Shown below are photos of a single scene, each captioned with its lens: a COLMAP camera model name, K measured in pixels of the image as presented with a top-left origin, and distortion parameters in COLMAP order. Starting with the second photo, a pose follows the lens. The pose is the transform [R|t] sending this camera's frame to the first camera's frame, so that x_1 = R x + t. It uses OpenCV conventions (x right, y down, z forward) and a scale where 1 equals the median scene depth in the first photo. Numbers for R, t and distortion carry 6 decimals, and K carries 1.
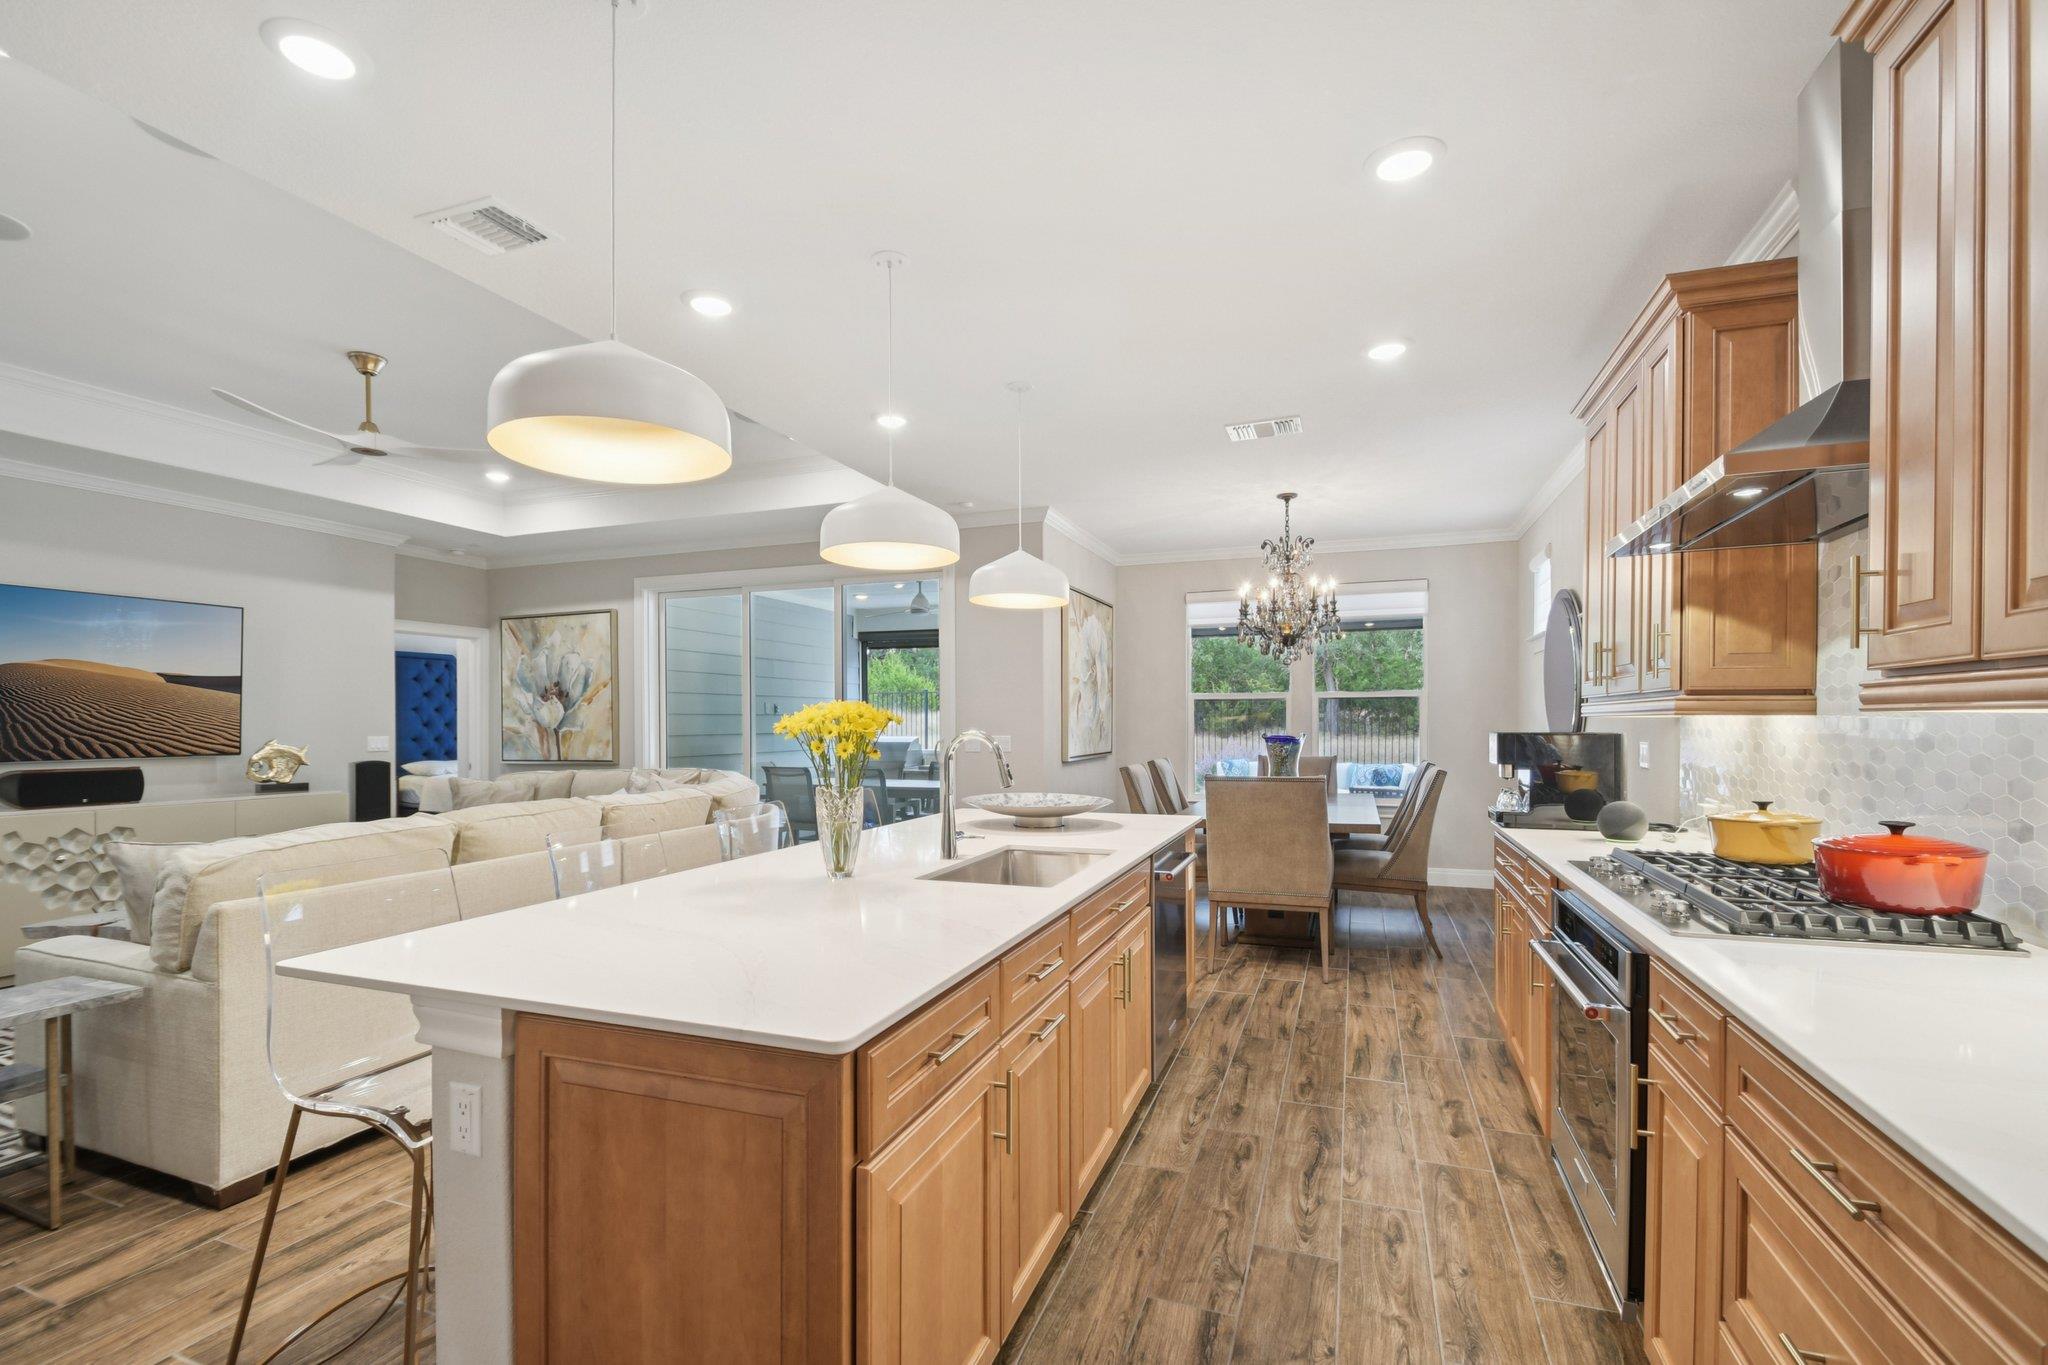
lens RADIAL K [[911.1, 0, 1021.2], [0, 911.1, 722.6], [0, 0, 1]] dist [0.001923, -0.000143]
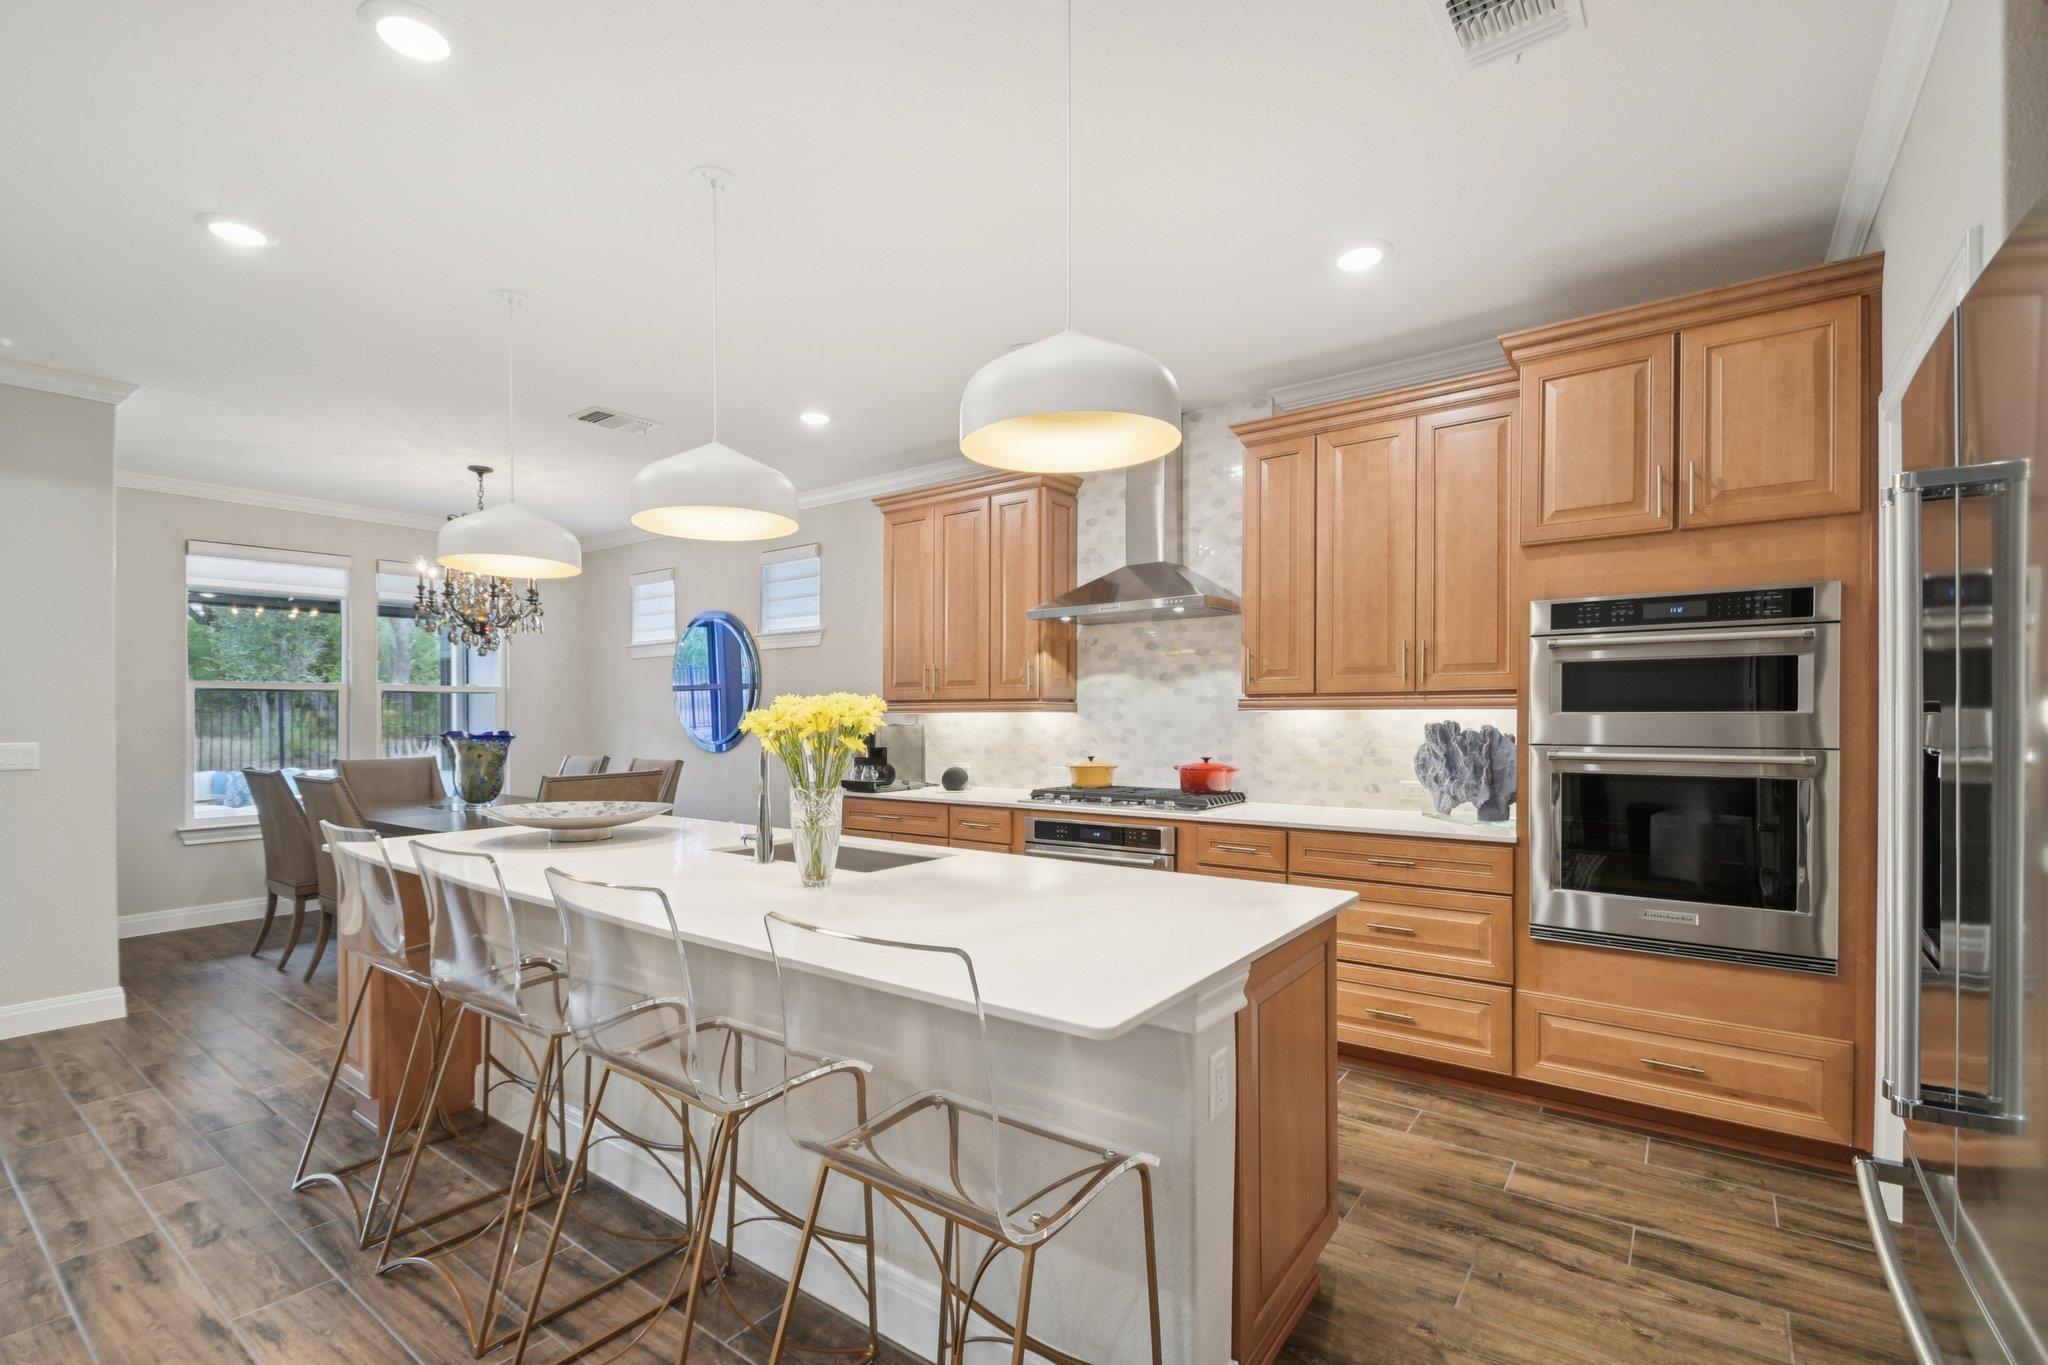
lens RADIAL K [[948.6, 0, 1025.5], [0, 948.6, 704.1], [0, 0, 1]] dist [-0.000349, -0.000182]
pose [[0.267933, -0.001571, 0.963436, -1.194365], [0.008393, 0.999965, -0.000703, -0.026042], [-0.963401, 0.008275, 0.267937, 0.584128]]
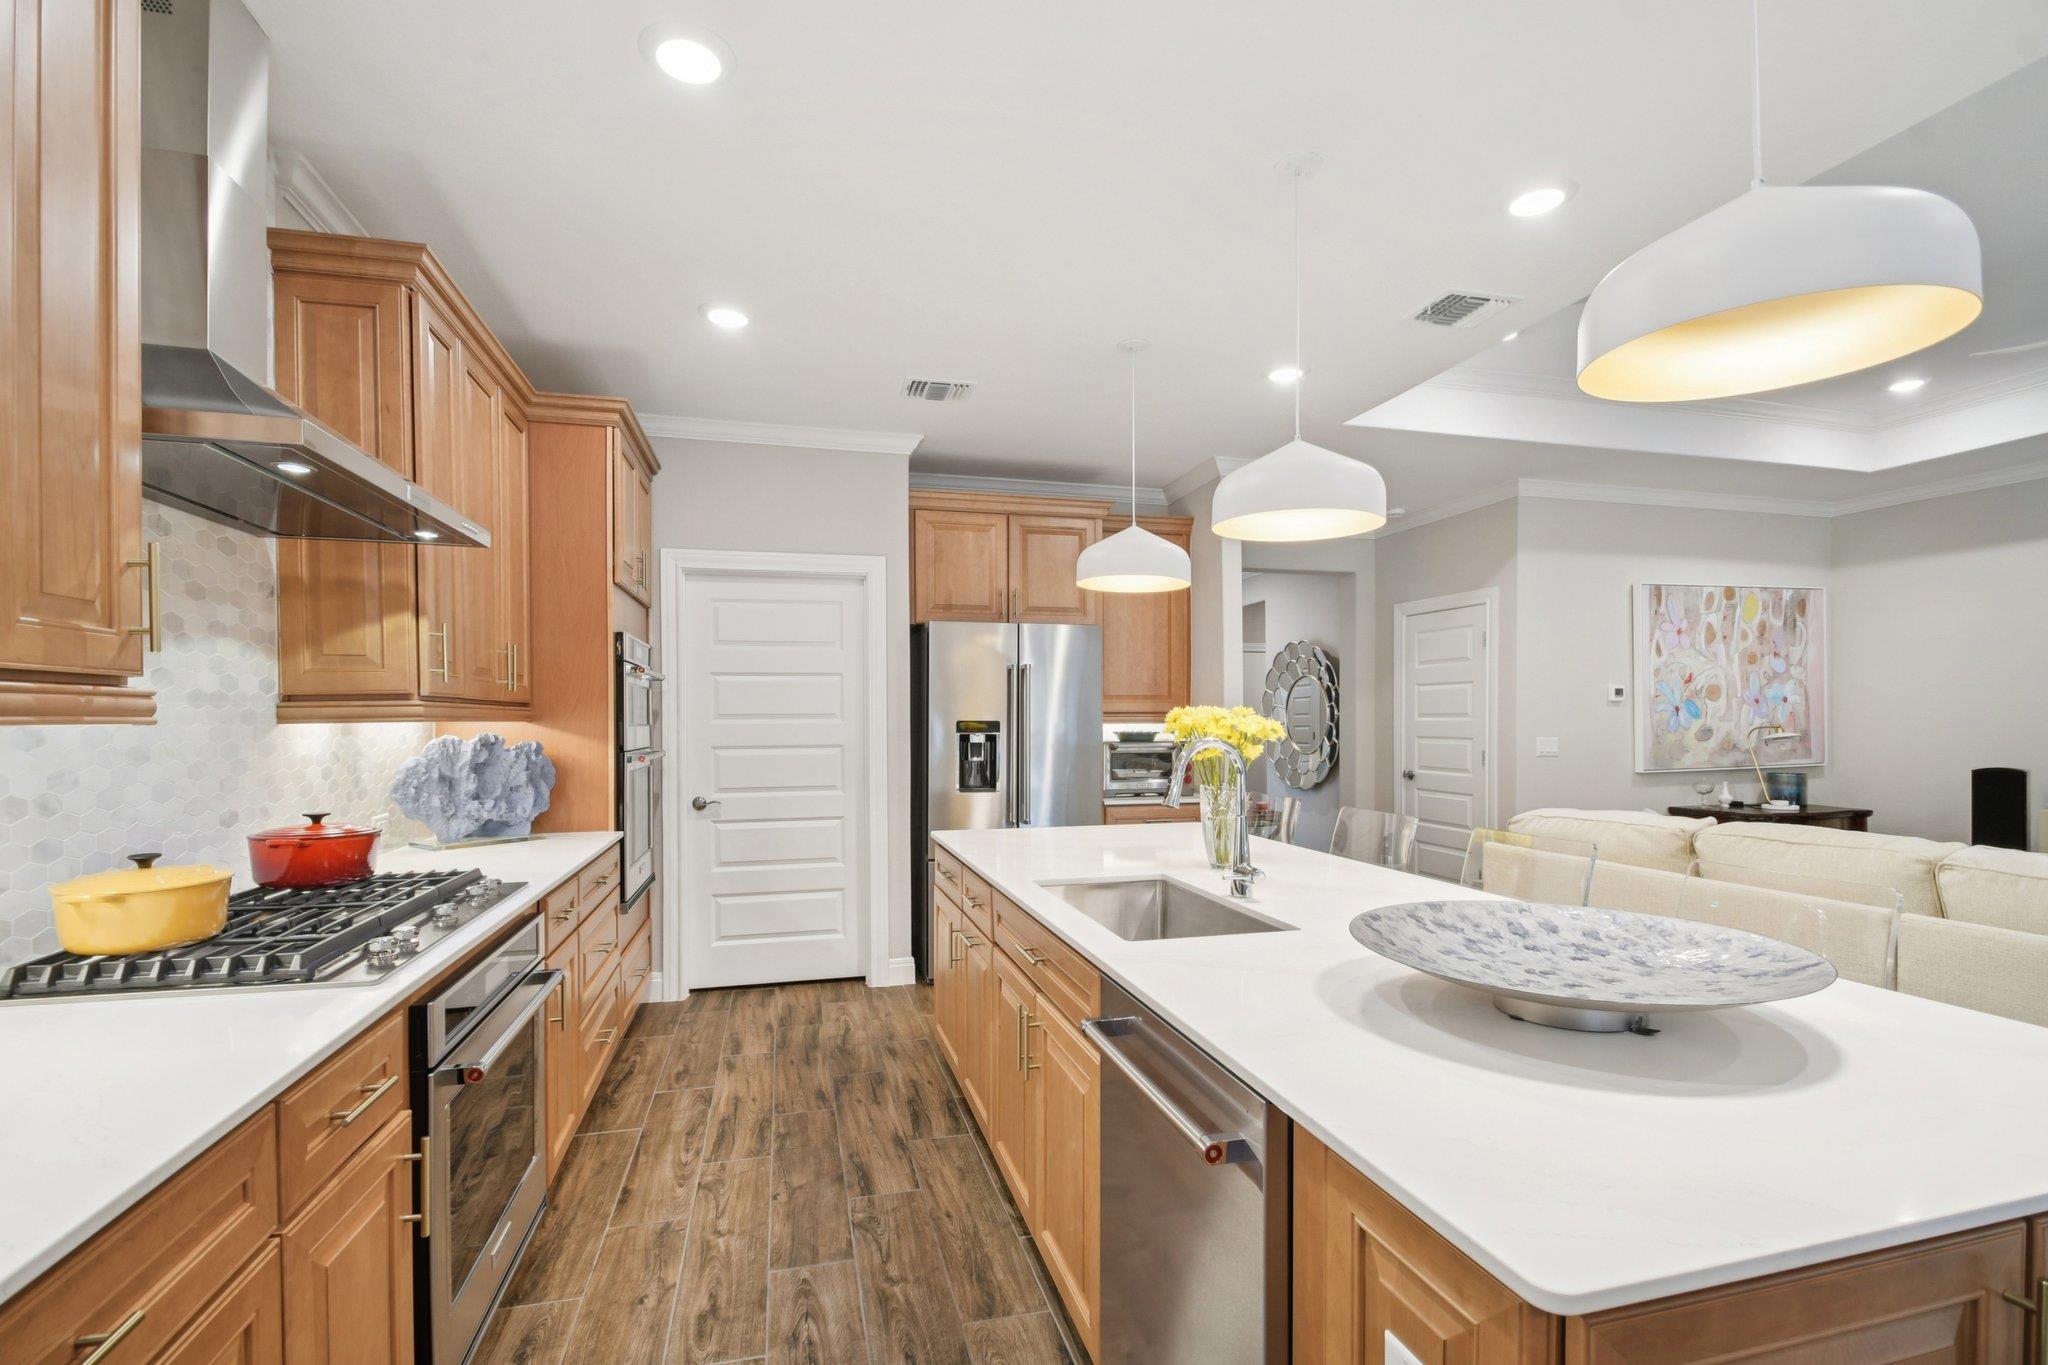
lens RADIAL K [[911.1, 0, 1021.2], [0, 911.1, 722.6], [0, 0, 1]] dist [0.001923, -0.000143]
pose [[-0.821582, 0.005257, -0.570067, 0.670003], [0.003149, 0.999984, 0.004684, -0.011022], [0.570082, 0.002053, -0.821585, 1.924454]]
